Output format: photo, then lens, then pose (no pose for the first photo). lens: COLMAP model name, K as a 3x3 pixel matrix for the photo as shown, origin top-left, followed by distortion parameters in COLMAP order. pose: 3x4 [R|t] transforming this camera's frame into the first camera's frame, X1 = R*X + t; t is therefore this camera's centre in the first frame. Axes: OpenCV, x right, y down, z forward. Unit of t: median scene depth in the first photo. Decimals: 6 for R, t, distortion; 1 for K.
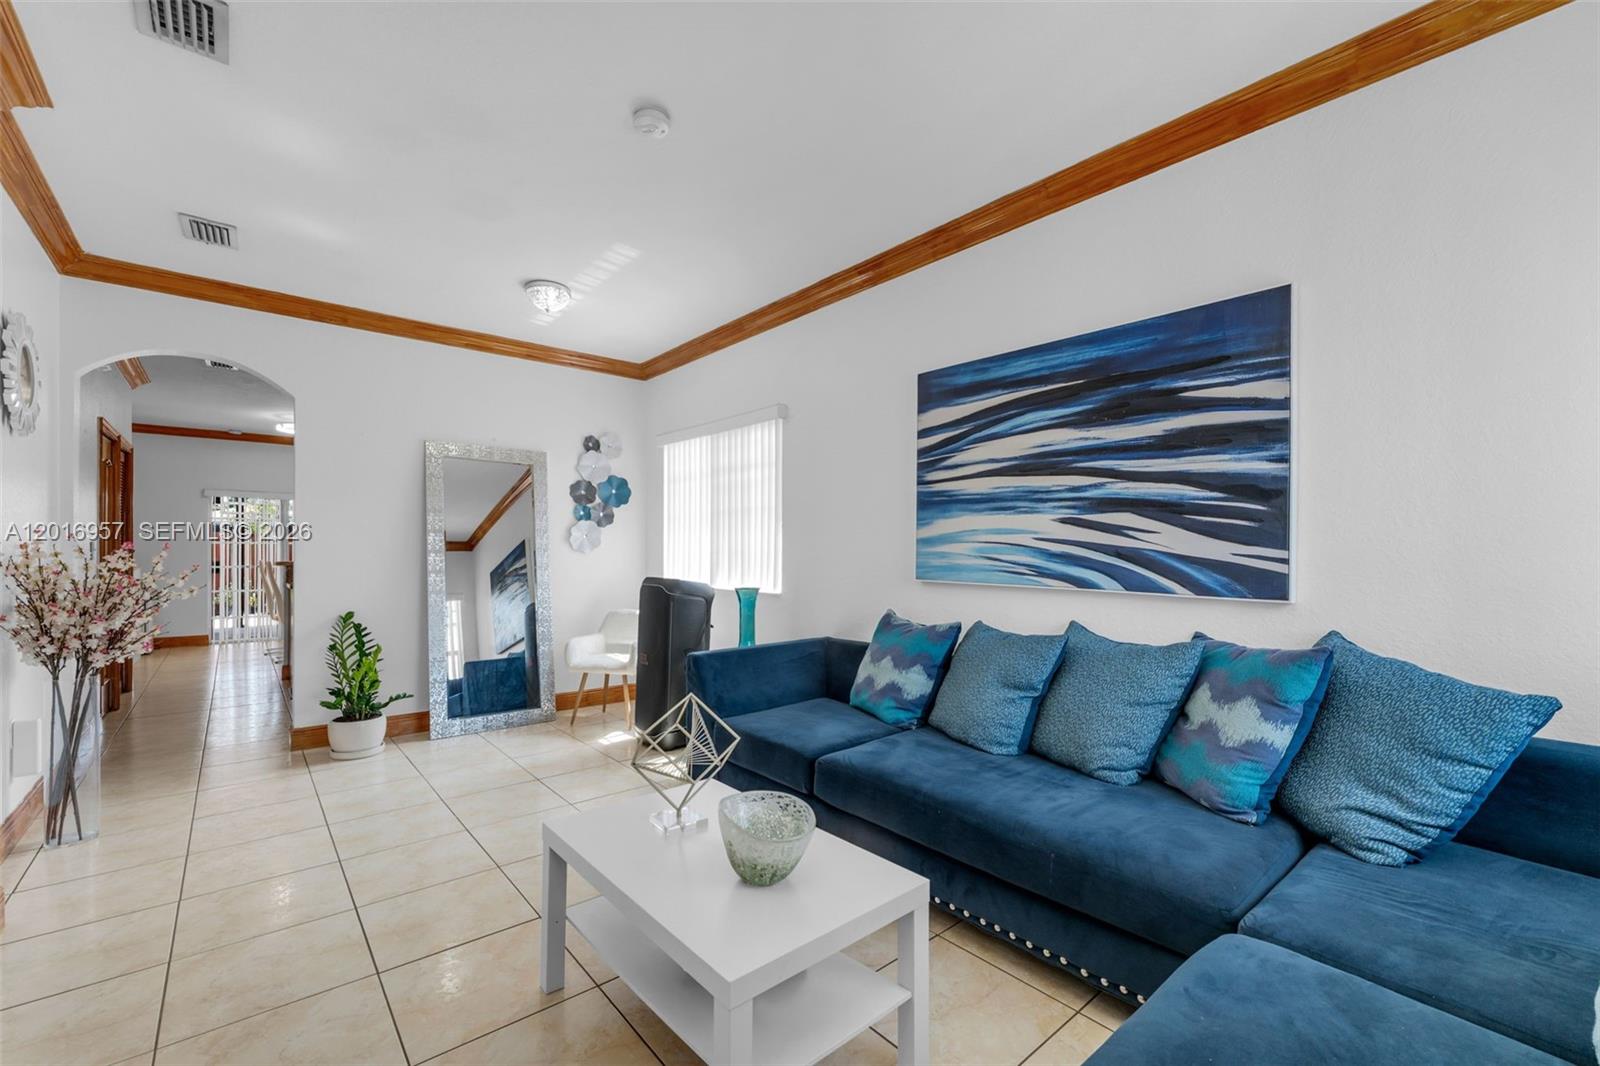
lens RADIAL K [[668.0, 0, 825.7], [0, 668.0, 525.2], [0, 0, 1]] dist [-0.000559, -0.000824]
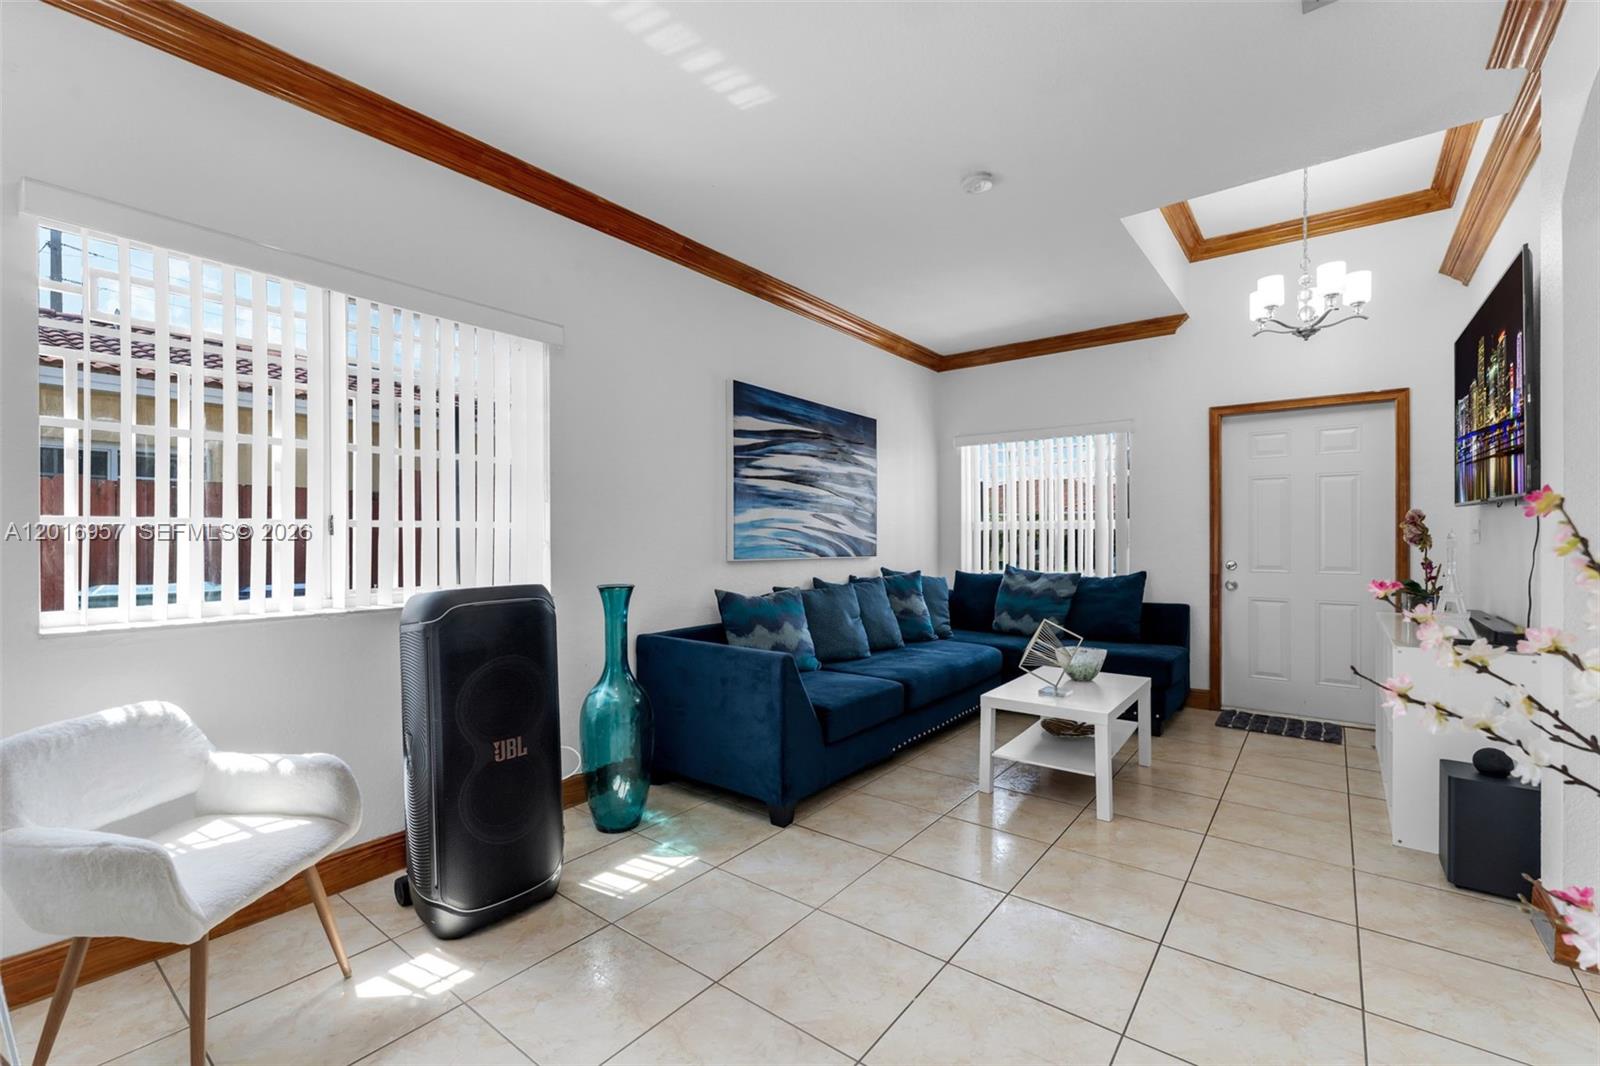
lens RADIAL K [[668.0, 0, 825.7], [0, 668.0, 525.2], [0, 0, 1]] dist [-0.000559, -0.000824]
pose [[-0.208867, 0.033588, 0.977367, -1.046106], [-0.012743, 0.999232, -0.037063, 0.064734], [-0.977861, -0.020195, -0.208278, 1.128958]]
